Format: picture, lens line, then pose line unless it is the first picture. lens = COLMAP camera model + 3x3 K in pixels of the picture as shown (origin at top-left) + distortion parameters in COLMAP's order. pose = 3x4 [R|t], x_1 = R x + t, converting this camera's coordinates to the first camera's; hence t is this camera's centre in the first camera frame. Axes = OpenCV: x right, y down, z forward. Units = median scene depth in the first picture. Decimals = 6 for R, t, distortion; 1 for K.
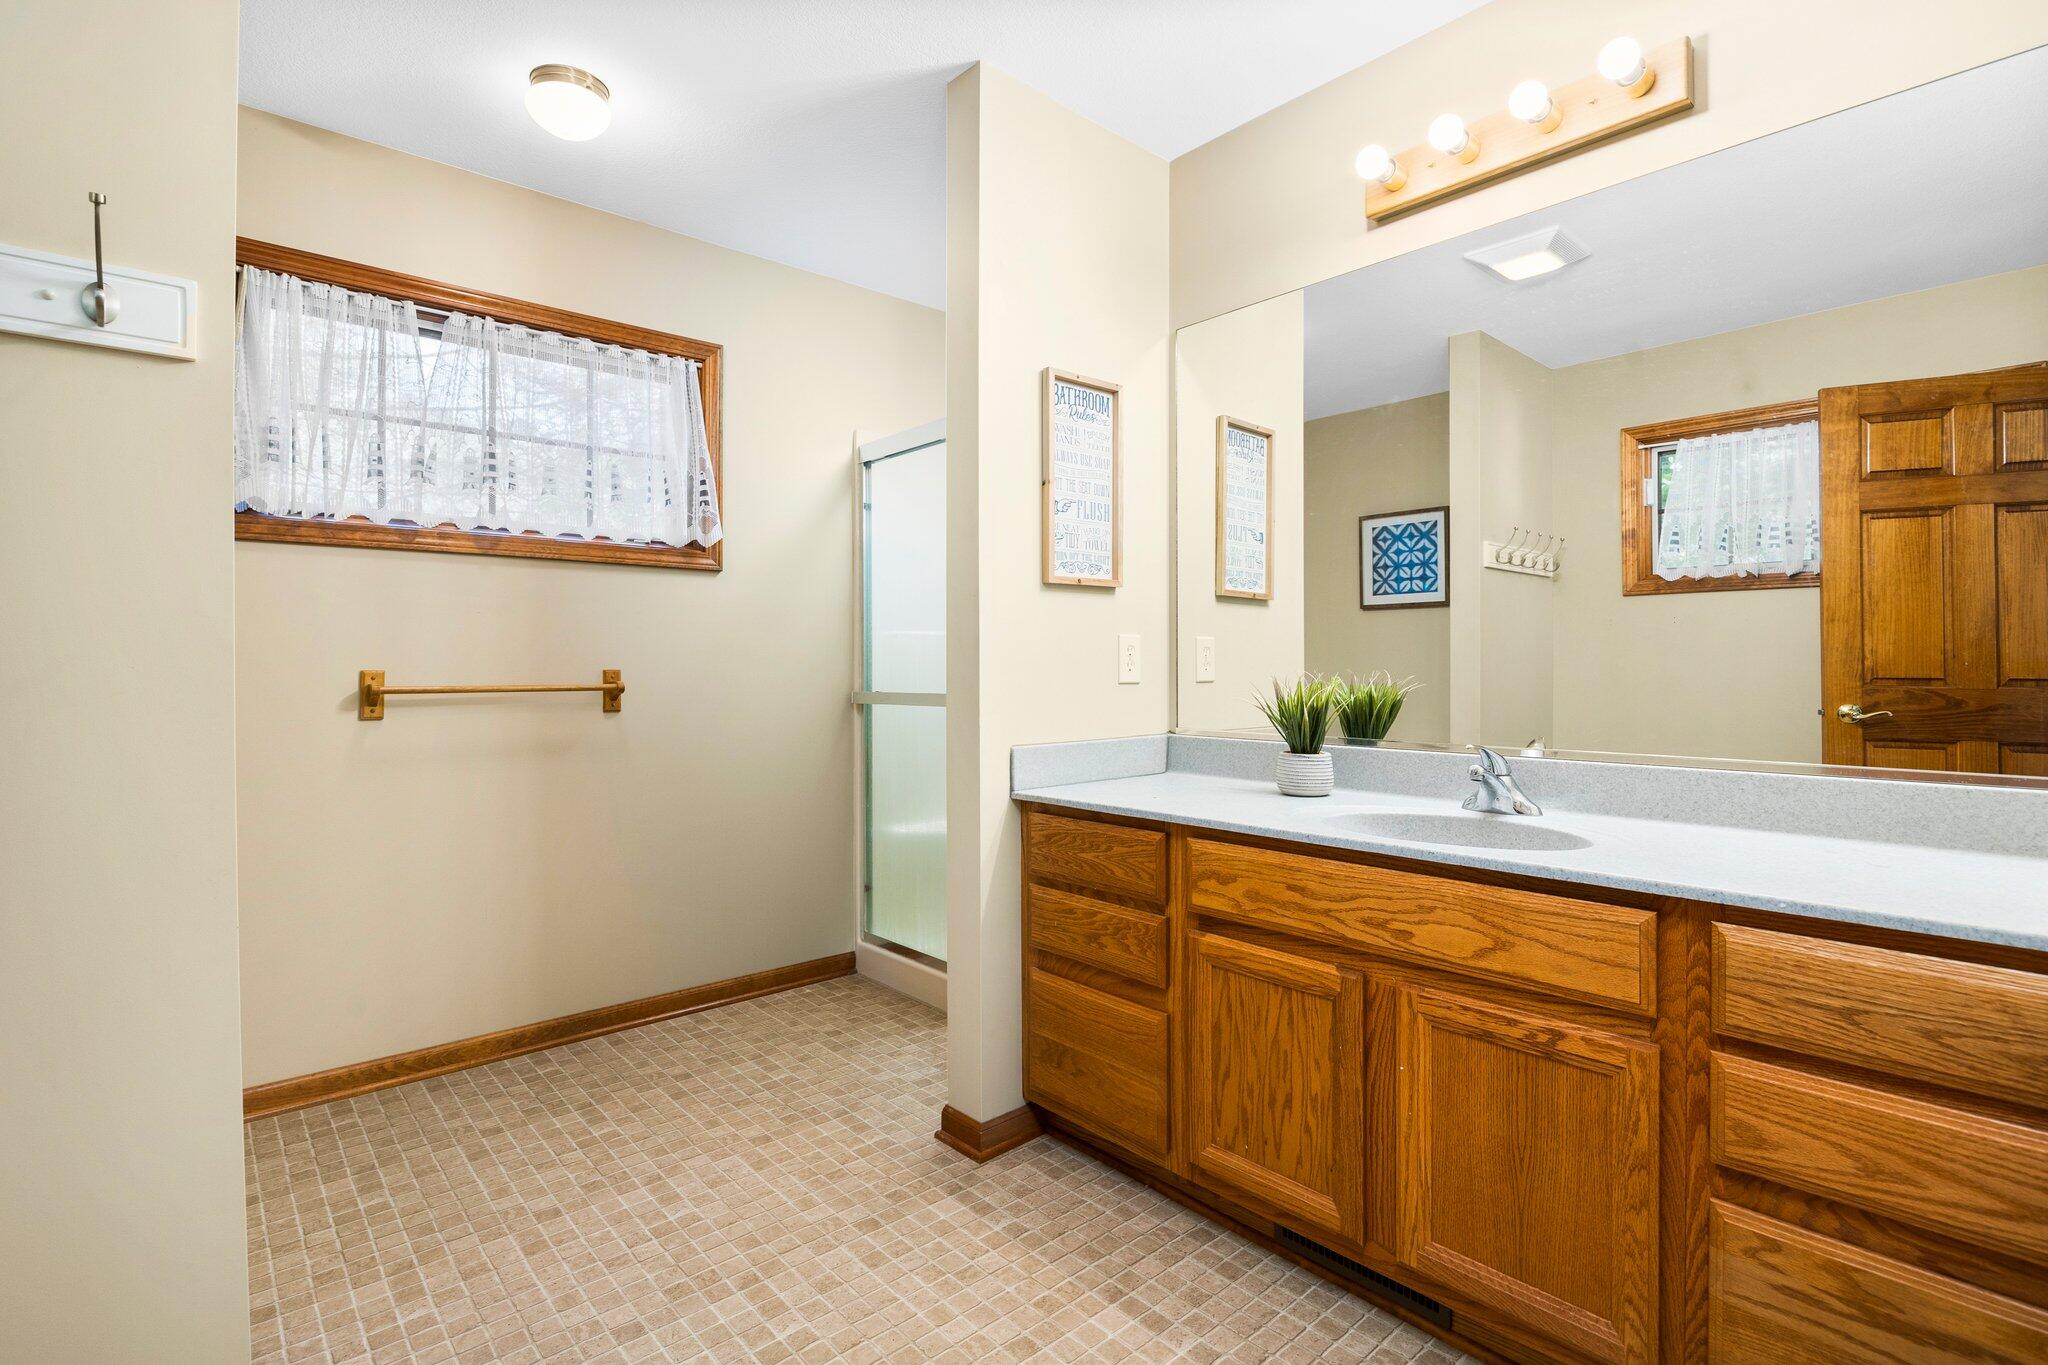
lens RADIAL K [[976.2, 0, 1024.0], [0, 976.2, 682.5], [0, 0, 1]] dist [-0.003550, -0.000680]
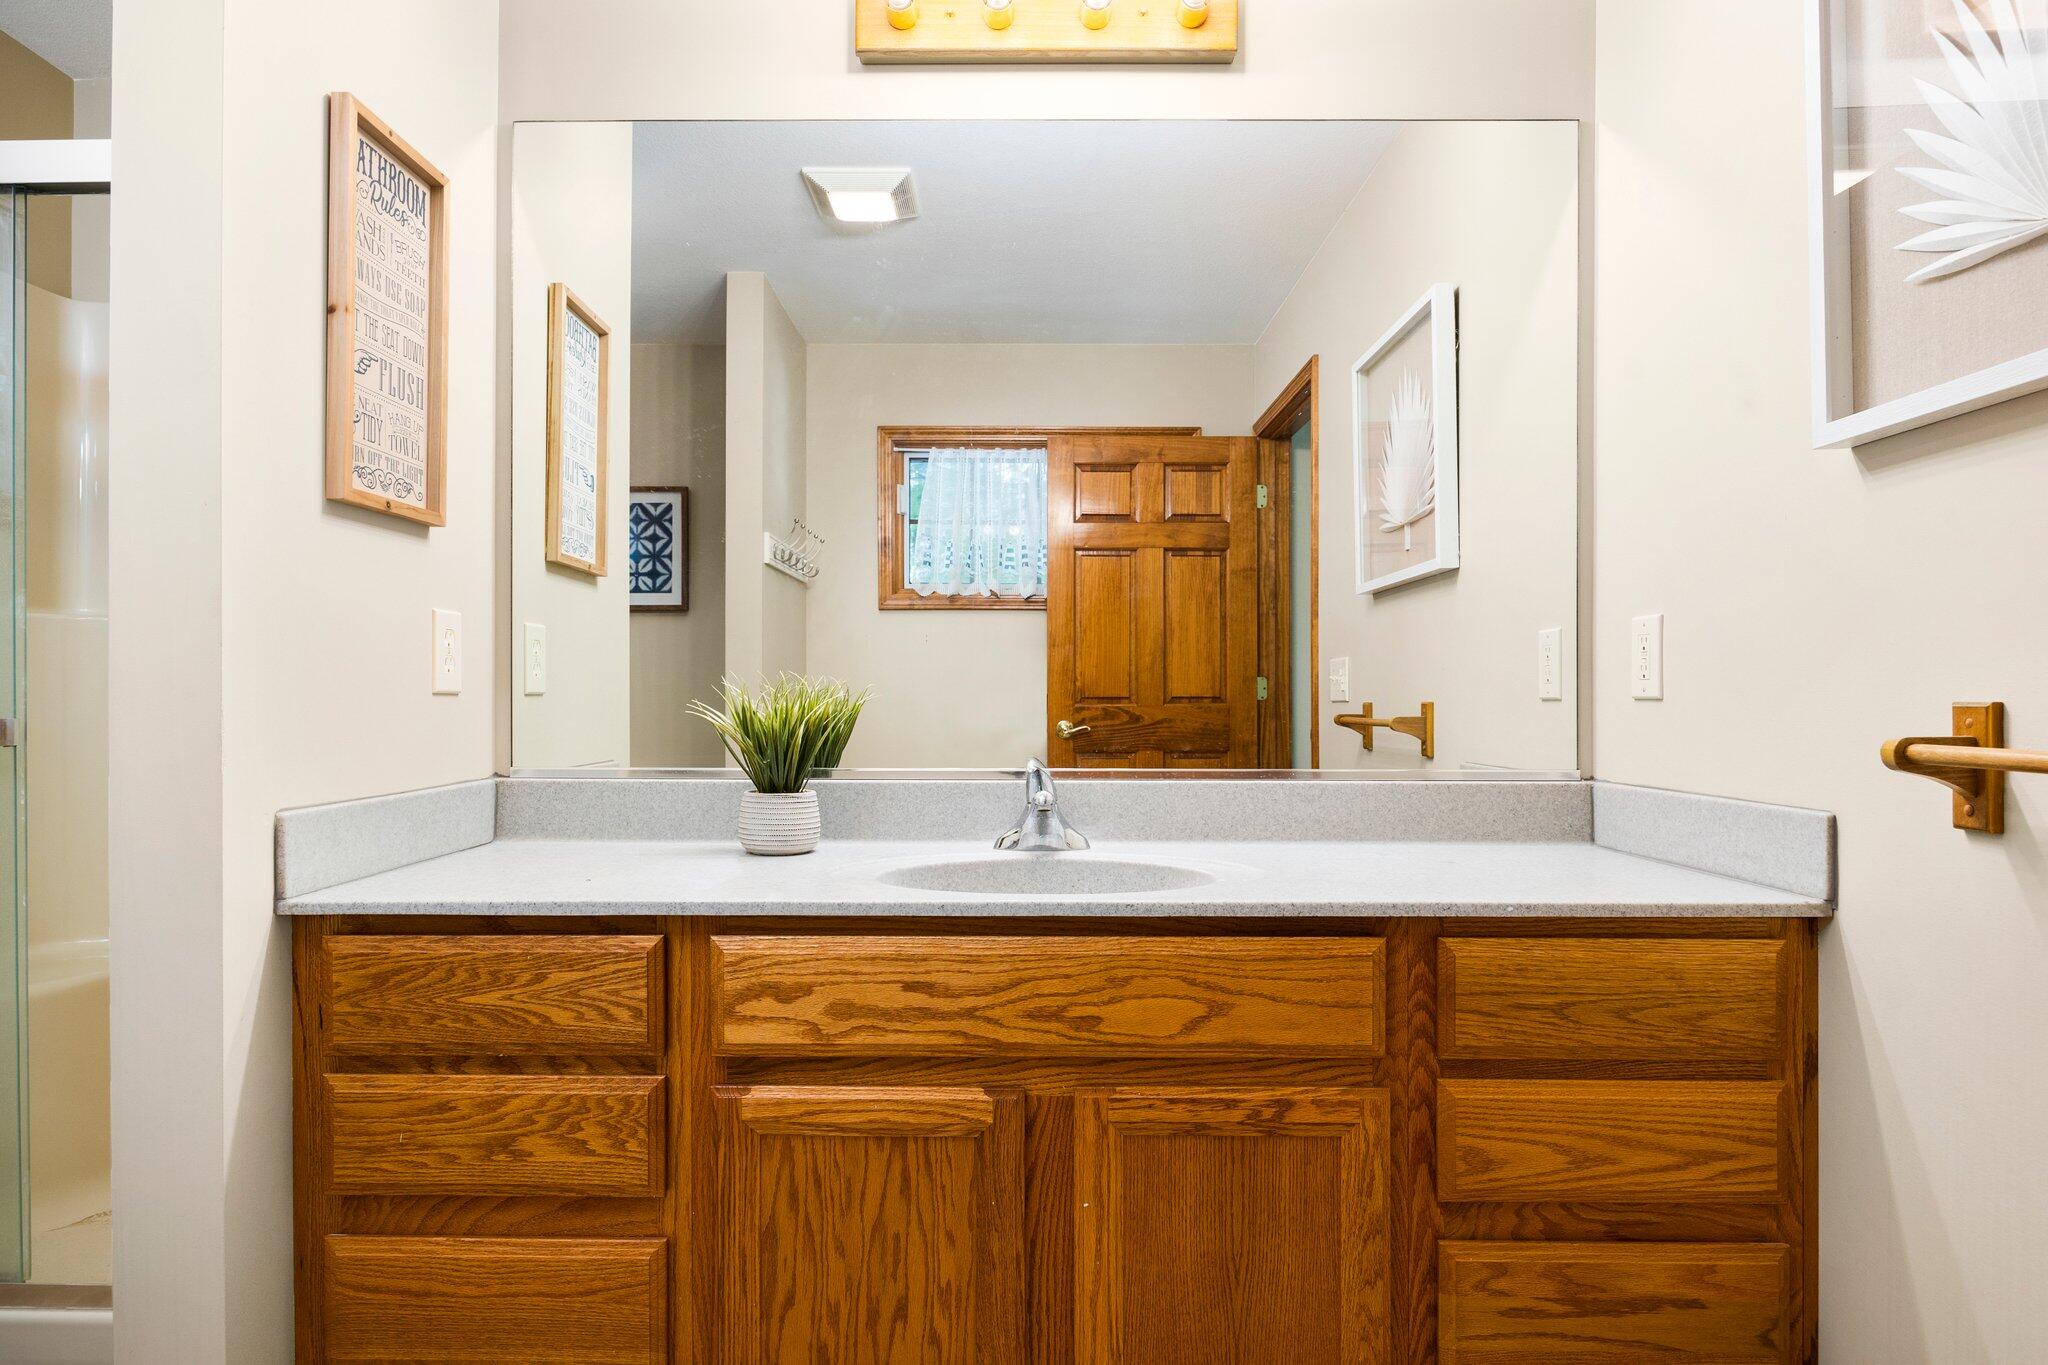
lens RADIAL K [[1180.1, 0, 1020.7], [0, 1180.1, 711.6], [0, 0, 1]] dist [0.002420, 0.000243]
pose [[0.669757, -0.002999, 0.742575, -0.272414], [0.007928, 0.999964, -0.003112, 0.024075], [-0.742538, 0.007971, 0.669756, 0.393923]]
